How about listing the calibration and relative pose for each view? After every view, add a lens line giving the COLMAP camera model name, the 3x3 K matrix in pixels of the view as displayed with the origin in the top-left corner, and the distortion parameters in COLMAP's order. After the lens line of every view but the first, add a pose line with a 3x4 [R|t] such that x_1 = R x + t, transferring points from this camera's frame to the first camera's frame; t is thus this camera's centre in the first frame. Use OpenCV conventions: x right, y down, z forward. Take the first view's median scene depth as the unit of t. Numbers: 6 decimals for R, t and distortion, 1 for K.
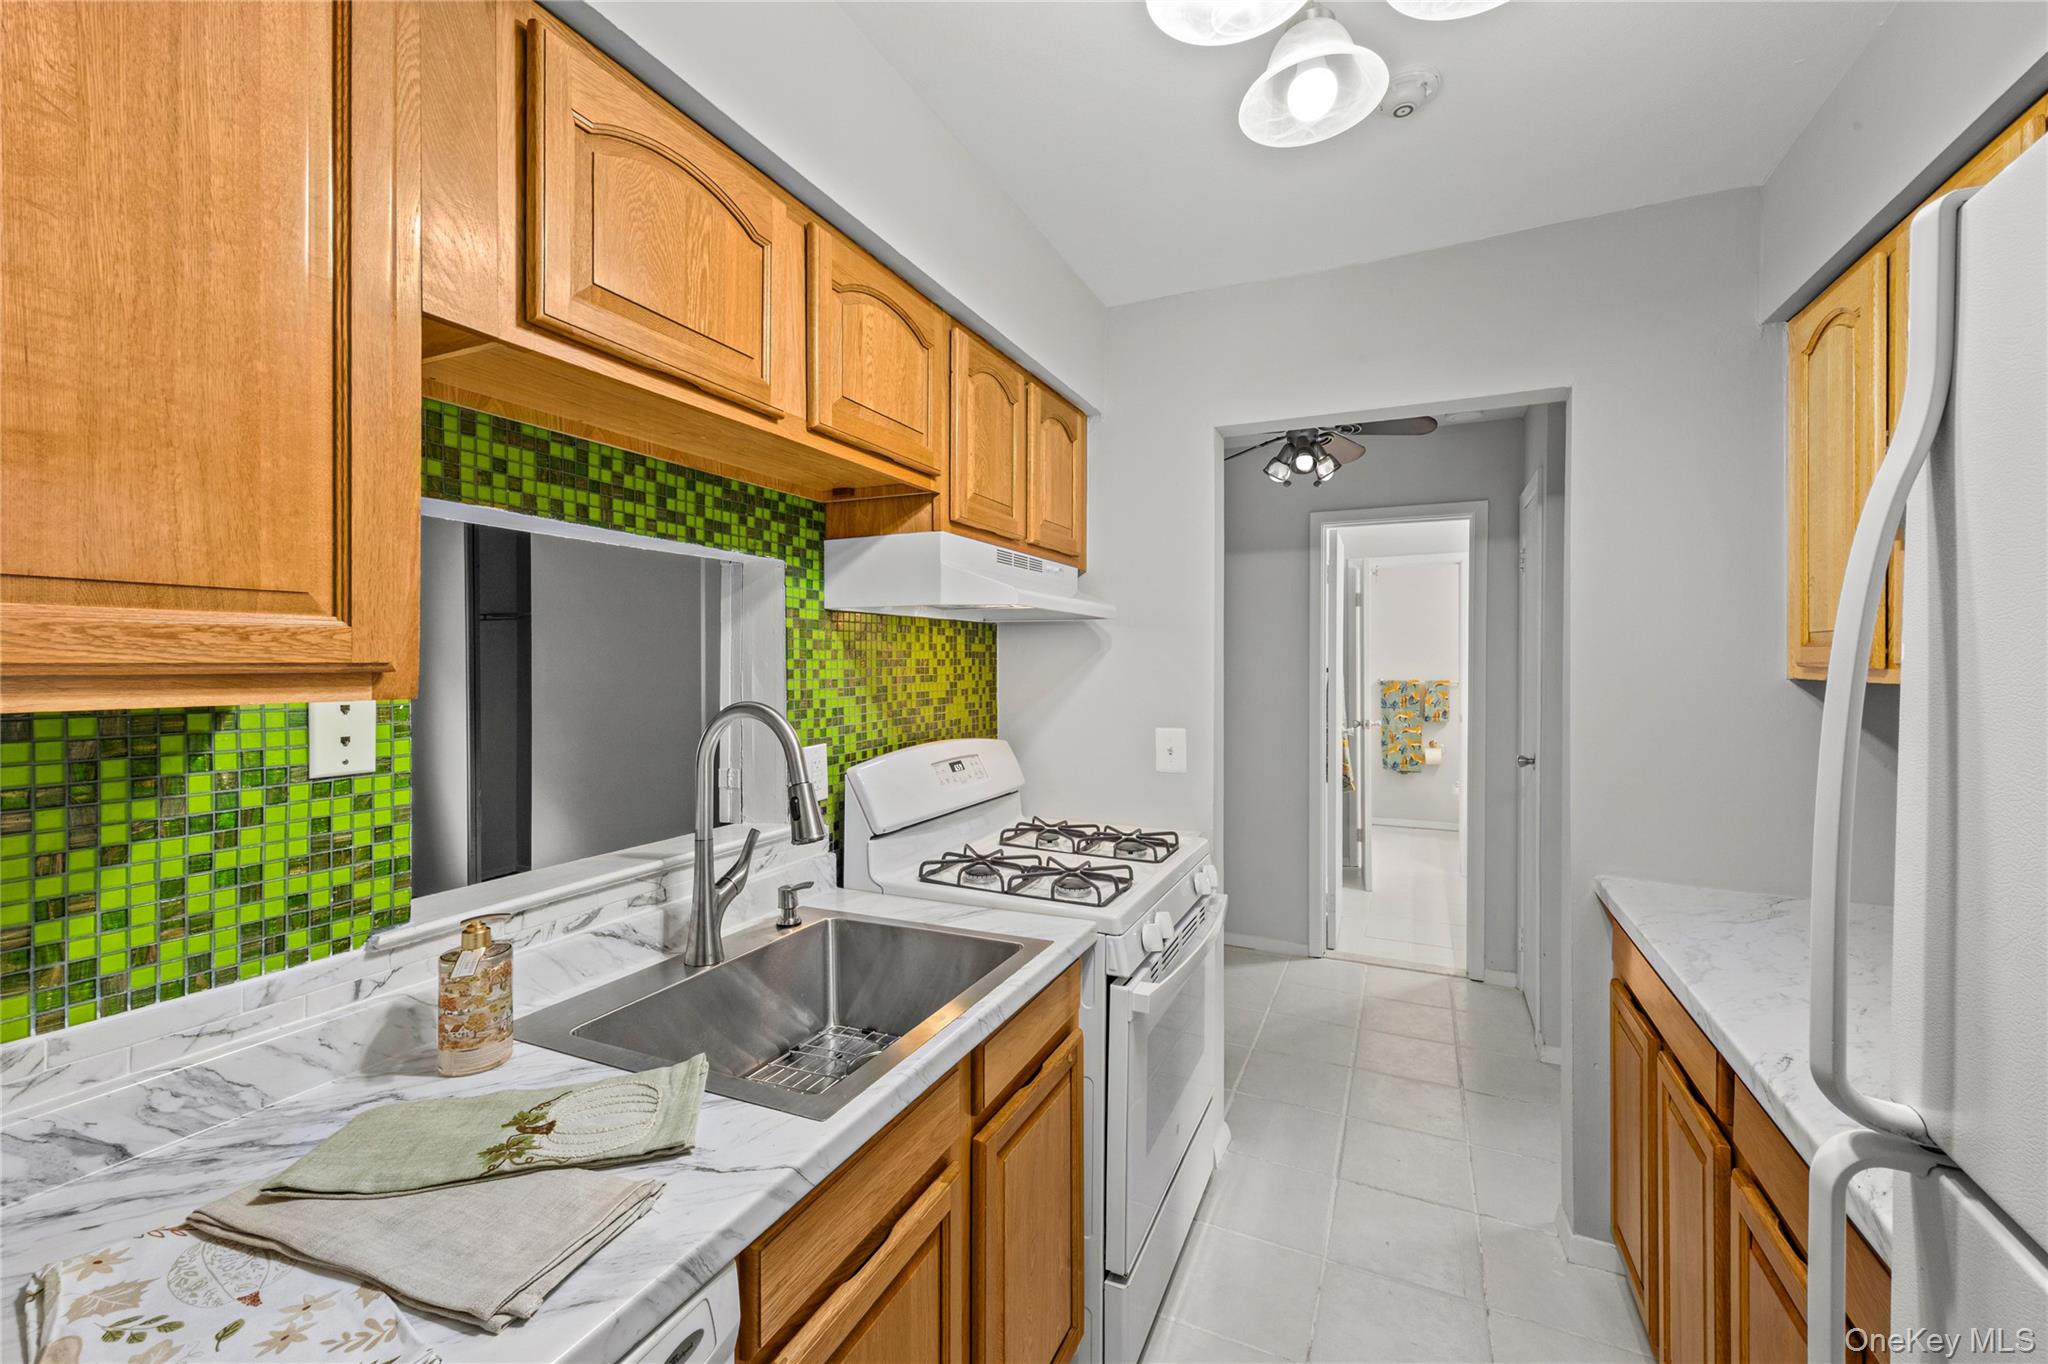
lens RADIAL K [[821.4, 0, 1029.3], [0, 821.4, 666.1], [0, 0, 1]] dist [0.004507, 0.000329]
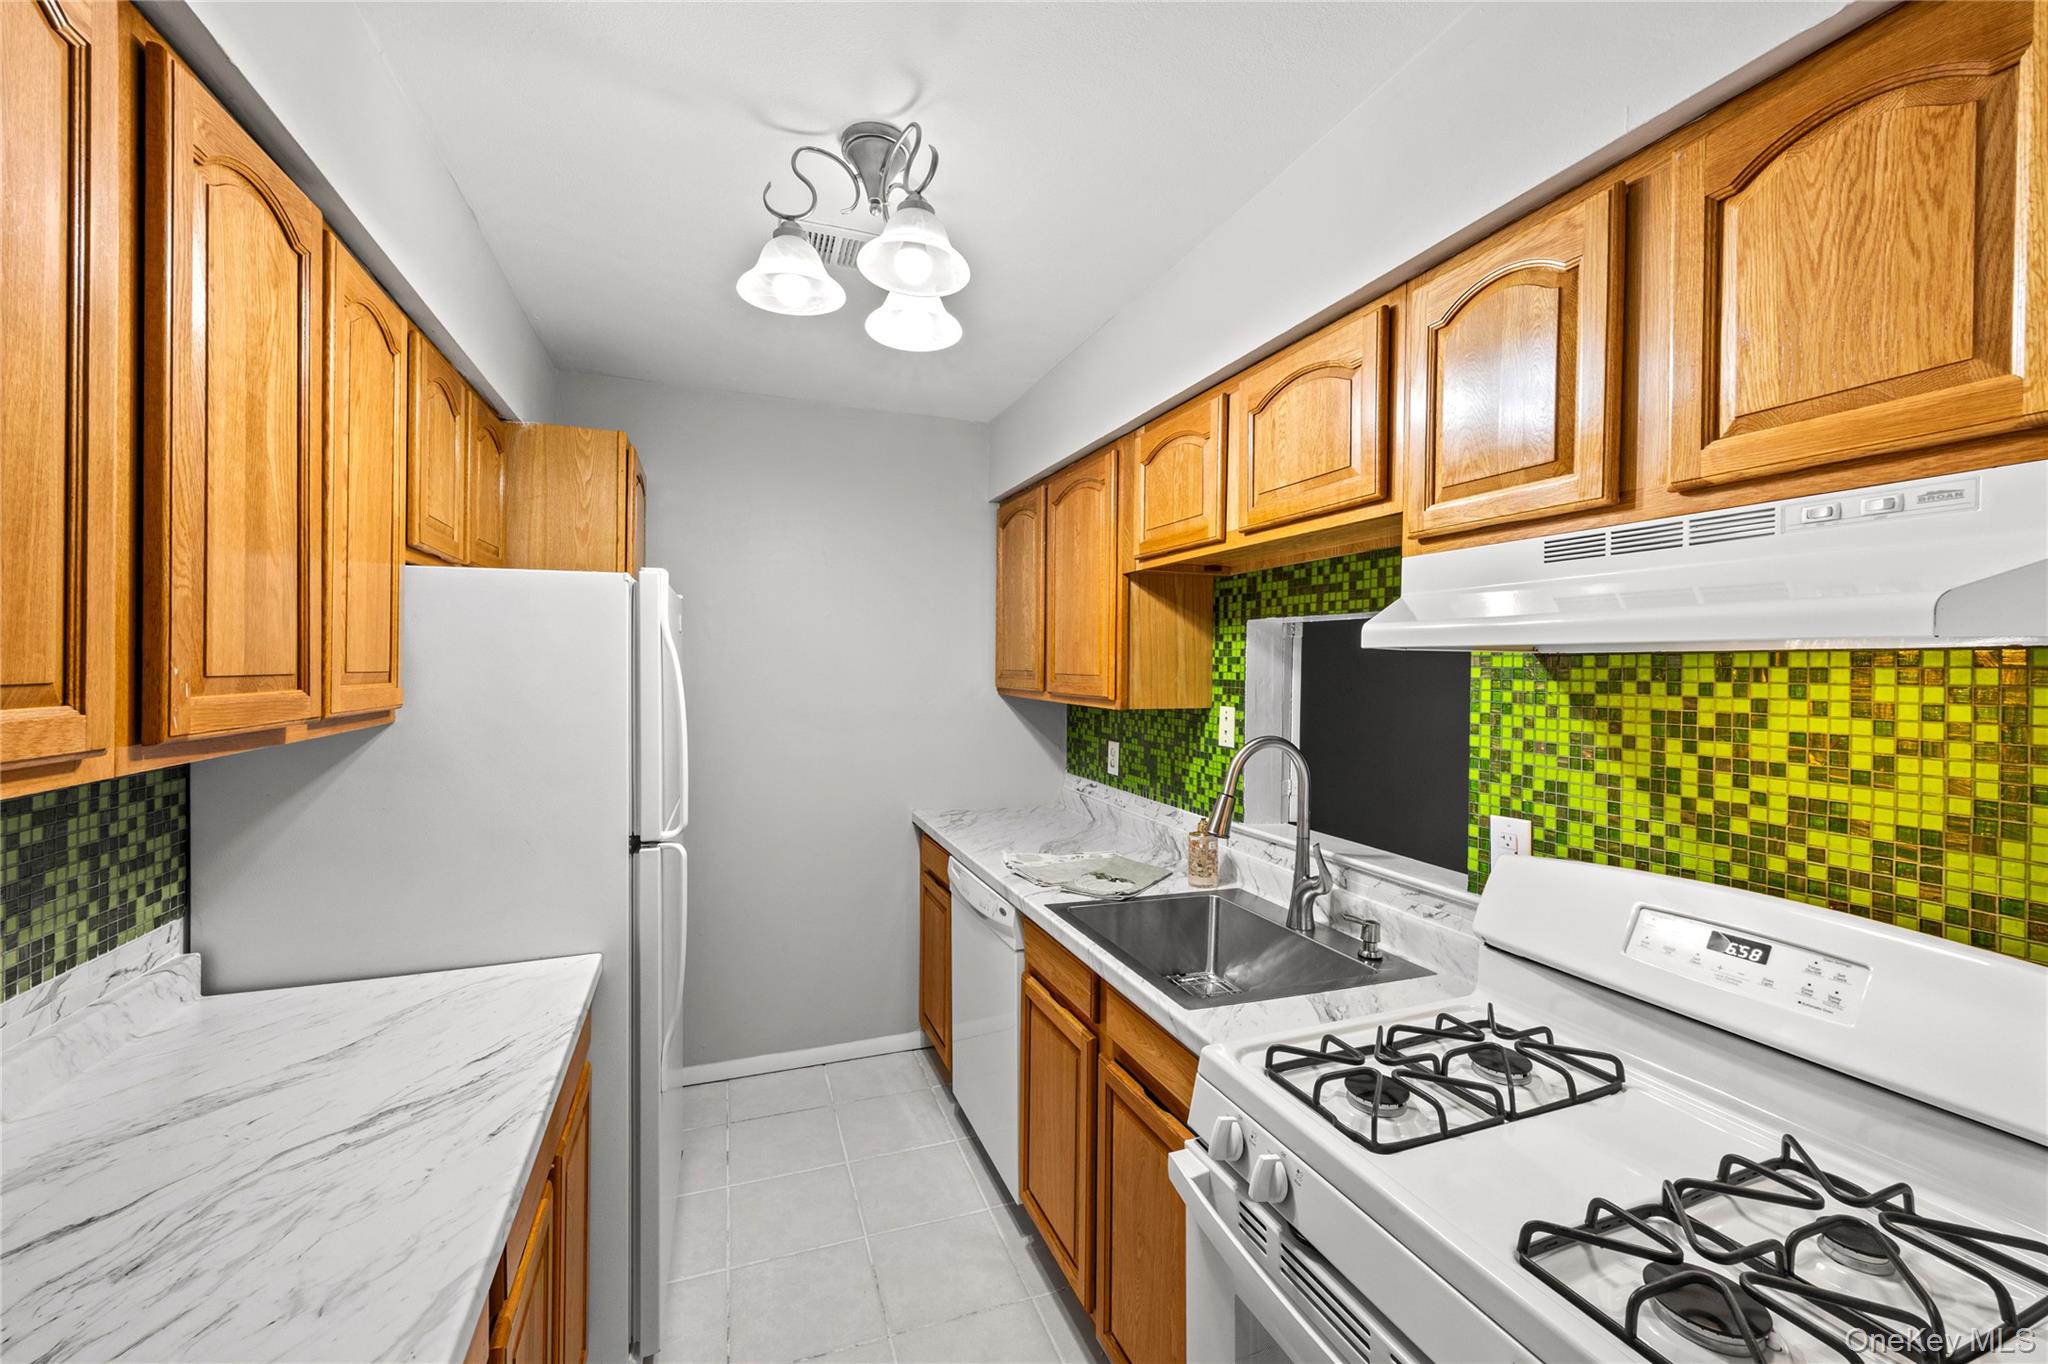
lens RADIAL K [[821.4, 0, 1036.6], [0, 821.4, 669.0], [0, 0, 1]] dist [0.004507, 0.000329]
pose [[-0.688100, -0.010647, -0.725538, 0.960704], [-0.020710, 0.999773, 0.004970, -0.069549], [0.725320, 0.018445, -0.688164, 1.730507]]
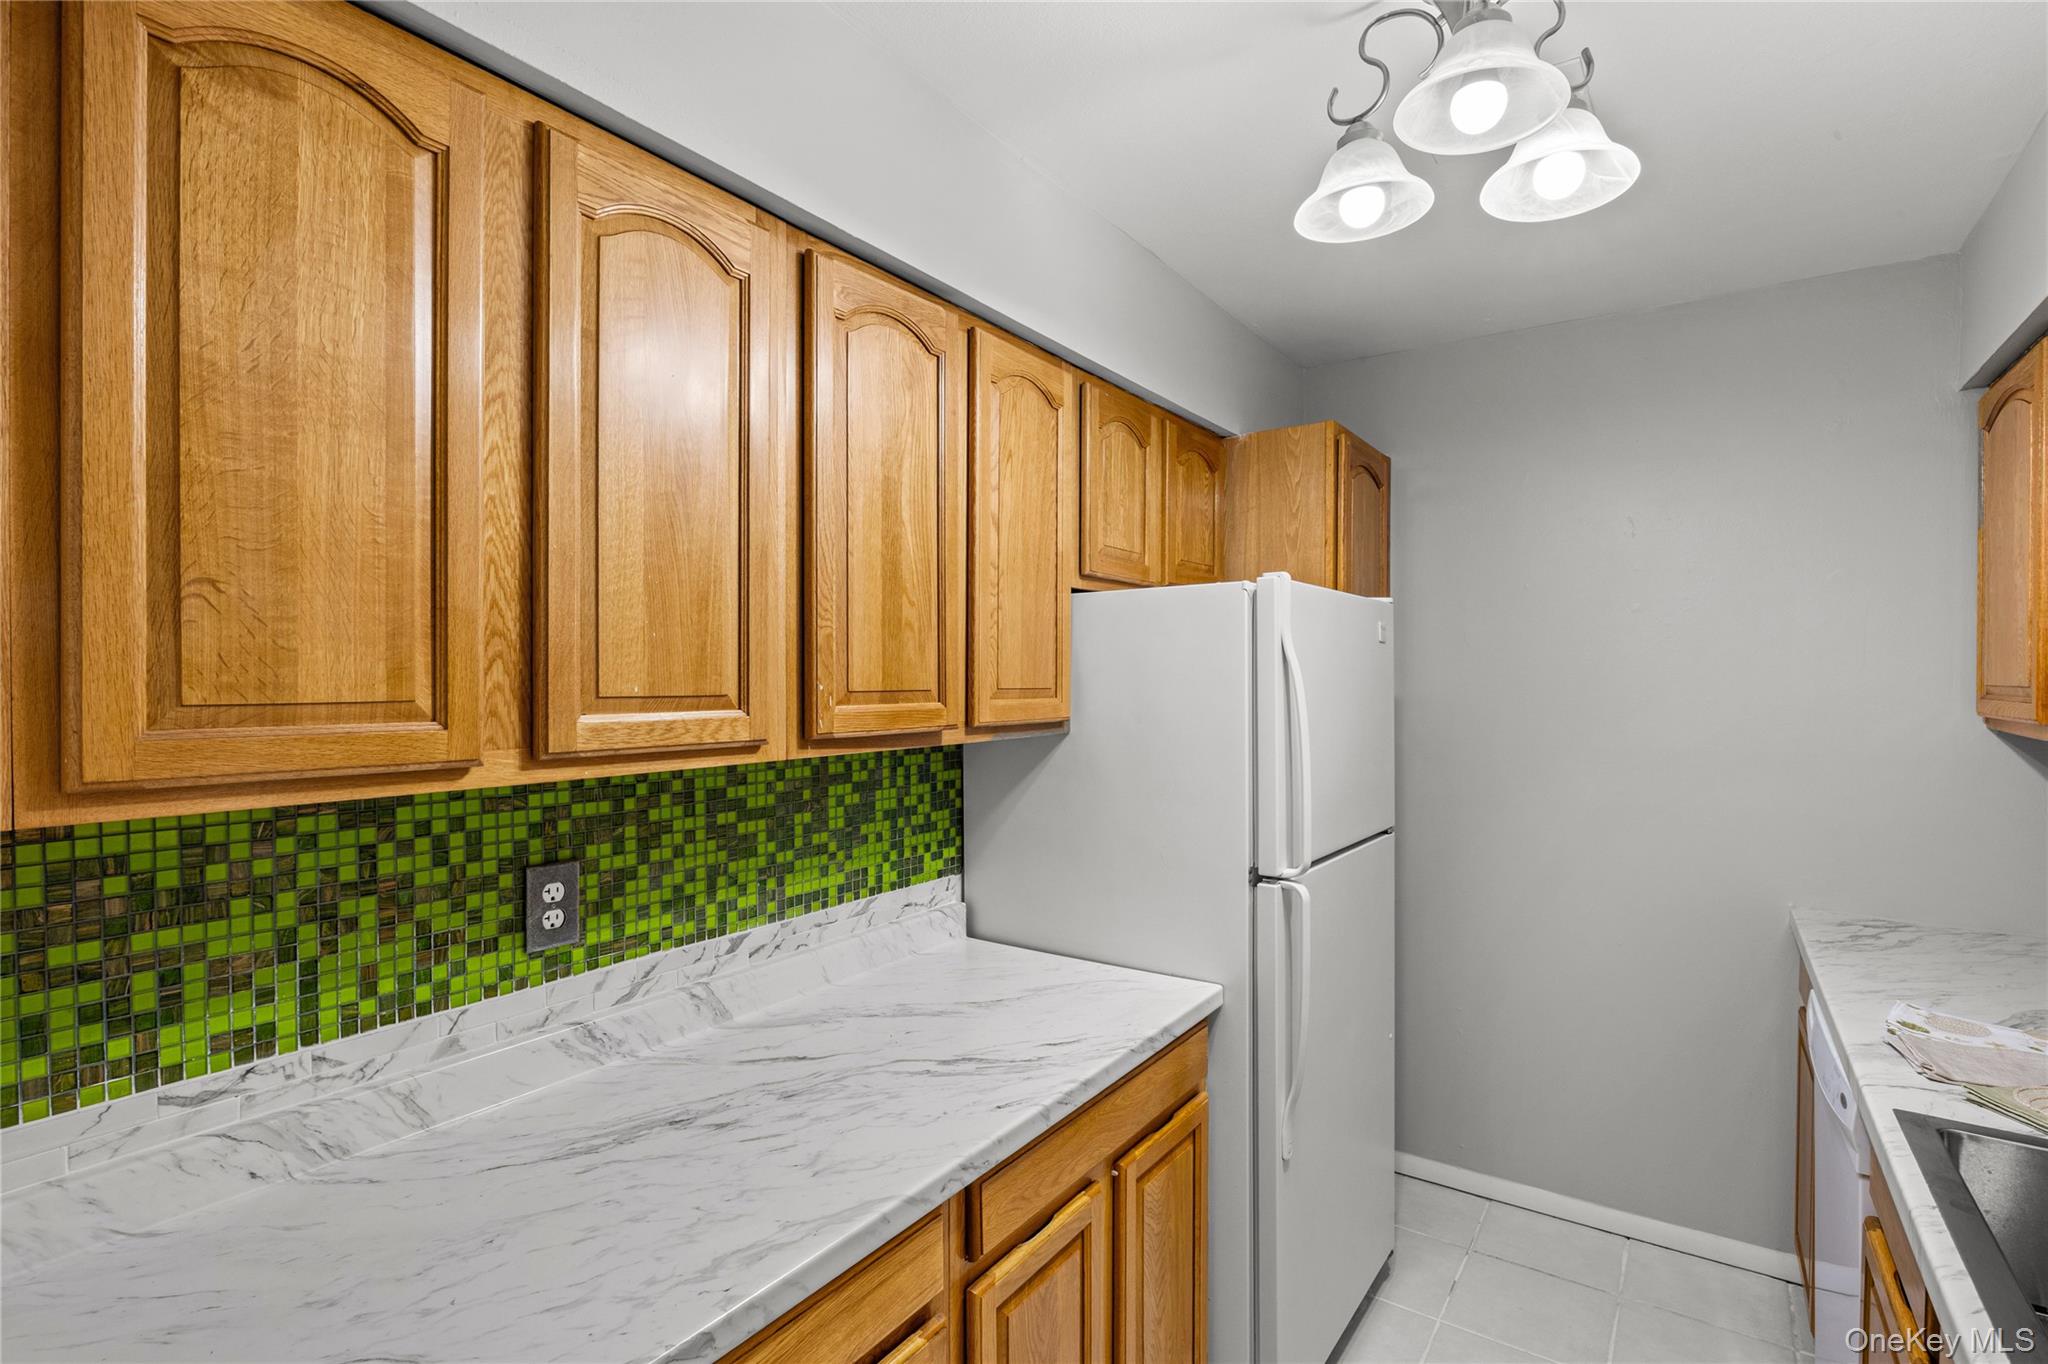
lens RADIAL K [[972.1, 0, 1026.5], [0, 972.1, 688.9], [0, 0, 1]] dist [-0.013070, 0.001412]
pose [[-0.986302, -0.008065, 0.164755, 0.550091], [-0.004608, 0.999761, 0.021352, -0.072978], [-0.164888, 0.020300, -0.986103, 1.814471]]
